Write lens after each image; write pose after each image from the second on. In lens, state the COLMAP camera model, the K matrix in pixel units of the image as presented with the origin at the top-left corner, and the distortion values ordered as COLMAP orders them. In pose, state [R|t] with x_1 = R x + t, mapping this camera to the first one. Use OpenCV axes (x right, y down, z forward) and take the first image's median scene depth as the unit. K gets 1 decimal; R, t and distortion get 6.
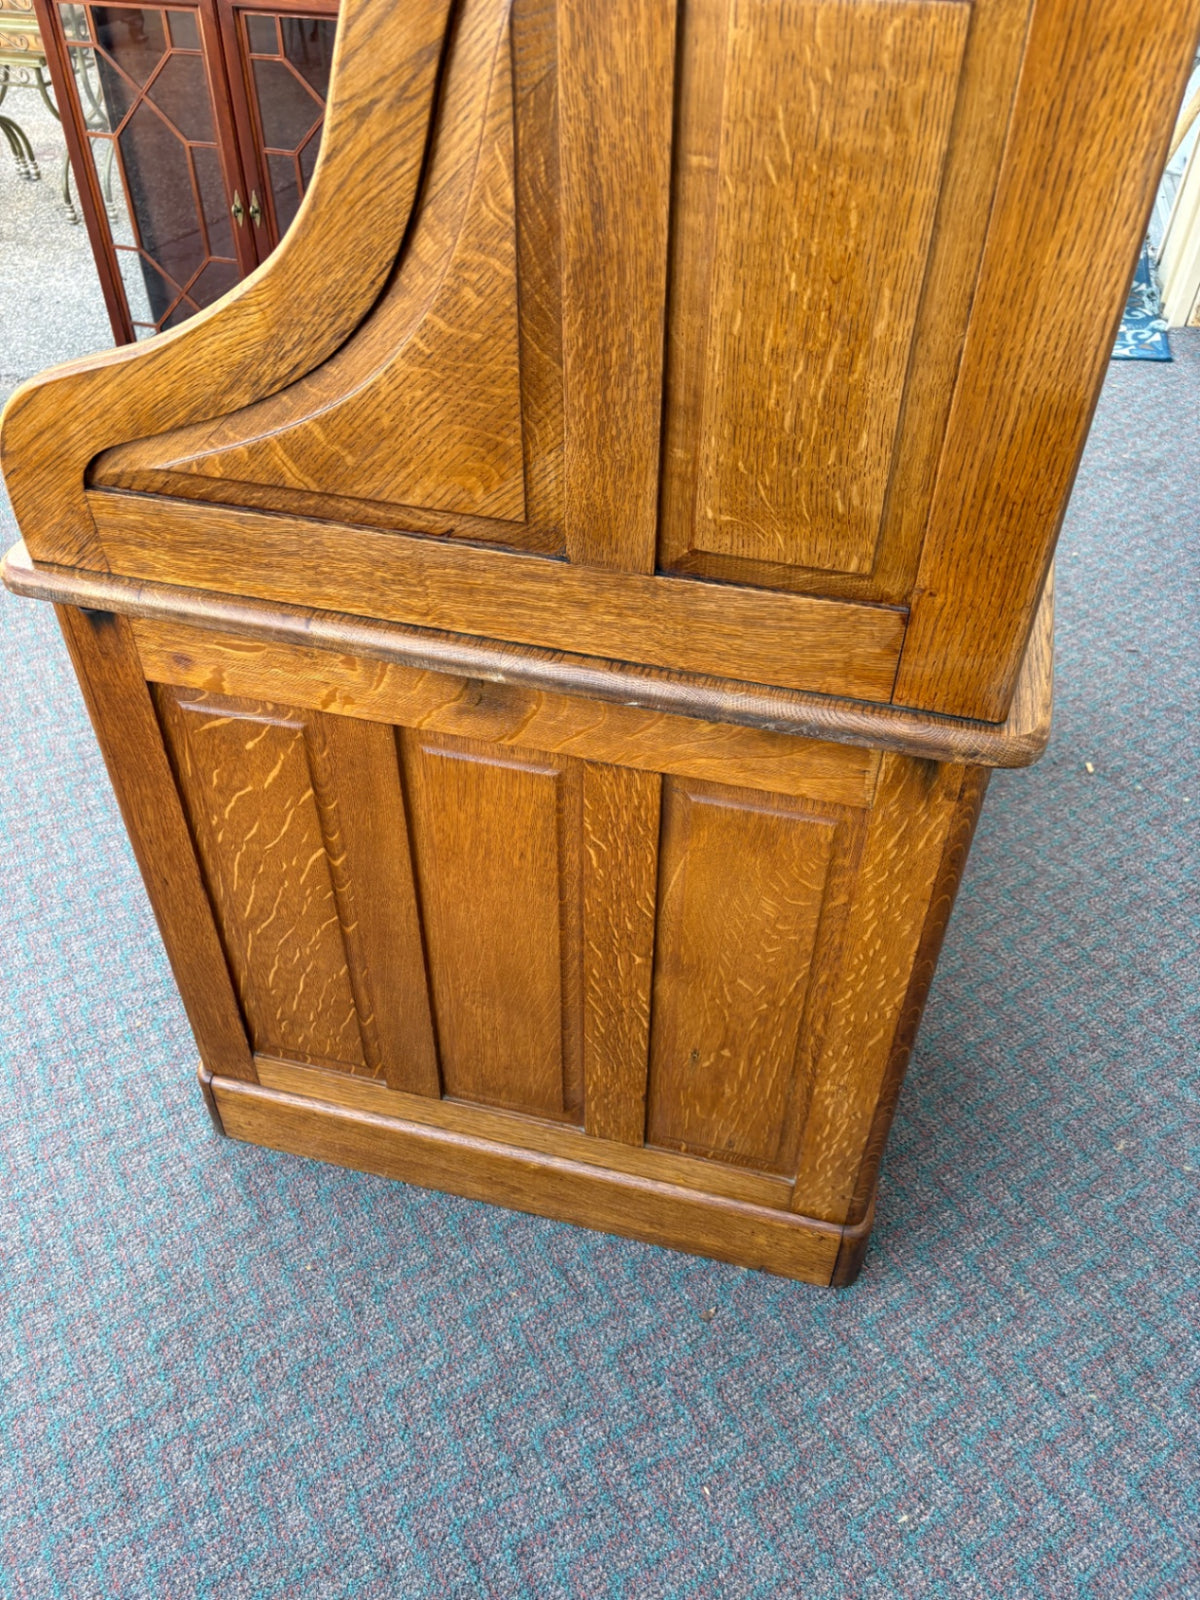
lens RADIAL K [[1220.6, 0, 594.3], [0, 1220.6, 801.0], [0, 0, 1]] dist [0.044630, -0.055156]
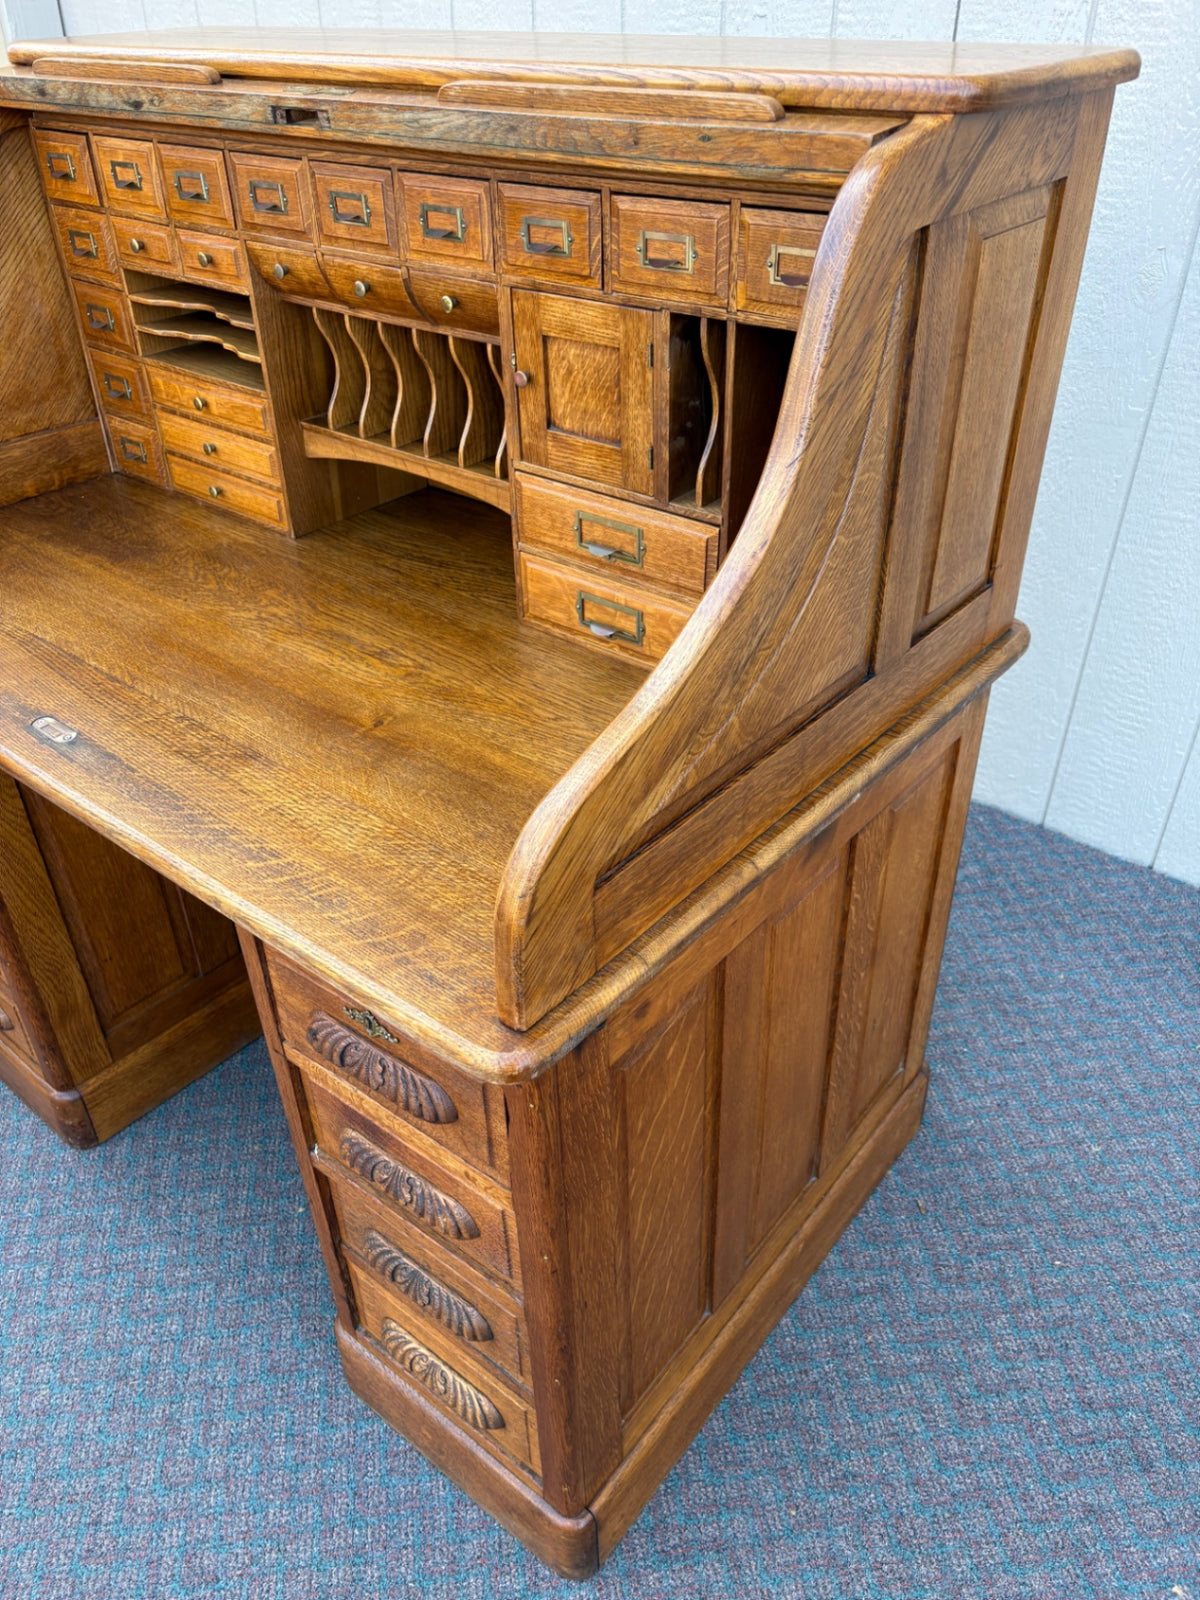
lens RADIAL K [[1220.6, 0, 597.6], [0, 1220.6, 806.8], [0, 0, 1]] dist [0.044630, -0.055156]
pose [[0.396998, -0.535194, 0.745628, -0.763070], [0.623950, 0.753166, 0.208392, -0.355315], [-0.673112, 0.382503, 0.632939, 0.297263]]
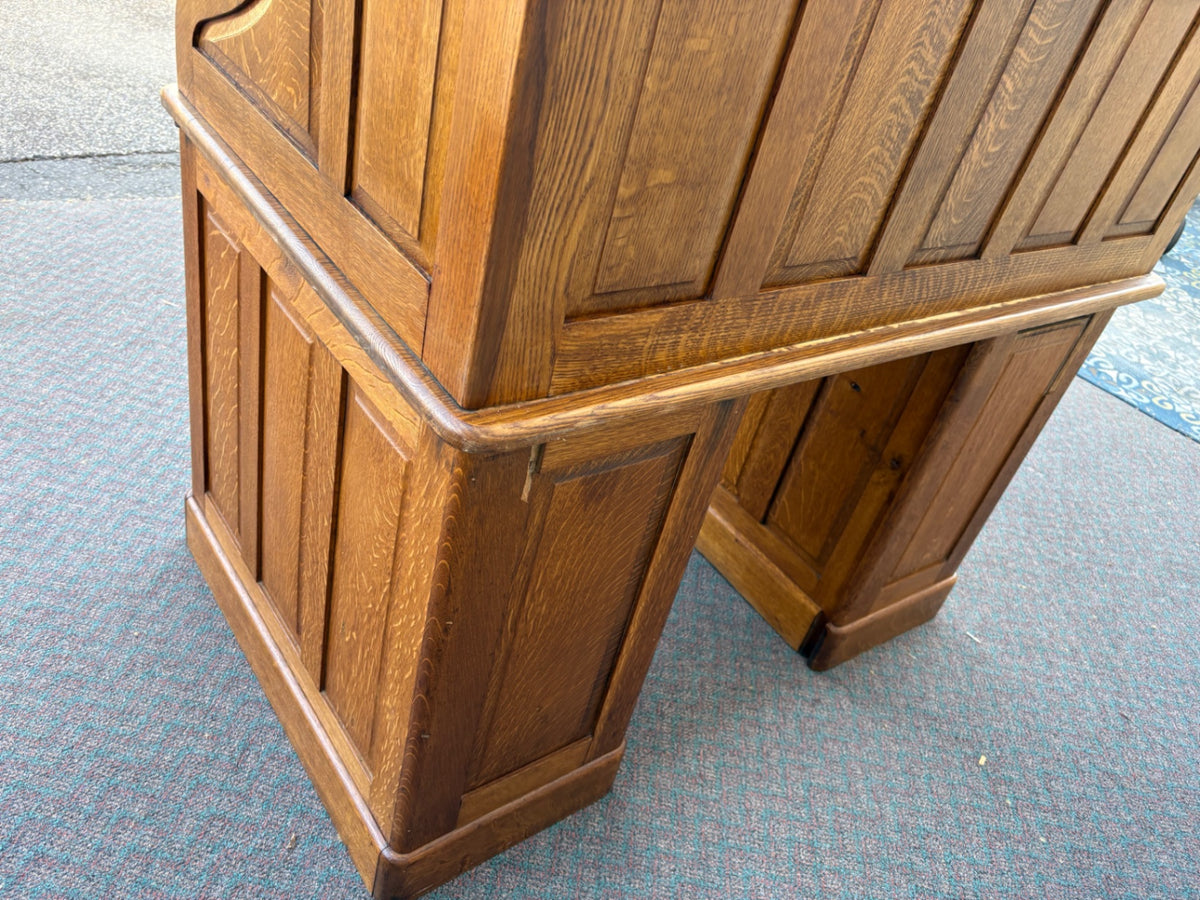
lens RADIAL K [[915.4, 0, 596.6], [0, 915.4, 458.8], [0, 0, 1]] dist [0.044630, -0.055156]
pose [[0.768562, 0.494667, -0.405731, 0.536093], [-0.556420, 0.829825, -0.042285, -0.038008], [0.315769, 0.258255, 0.913014, 0.157325]]
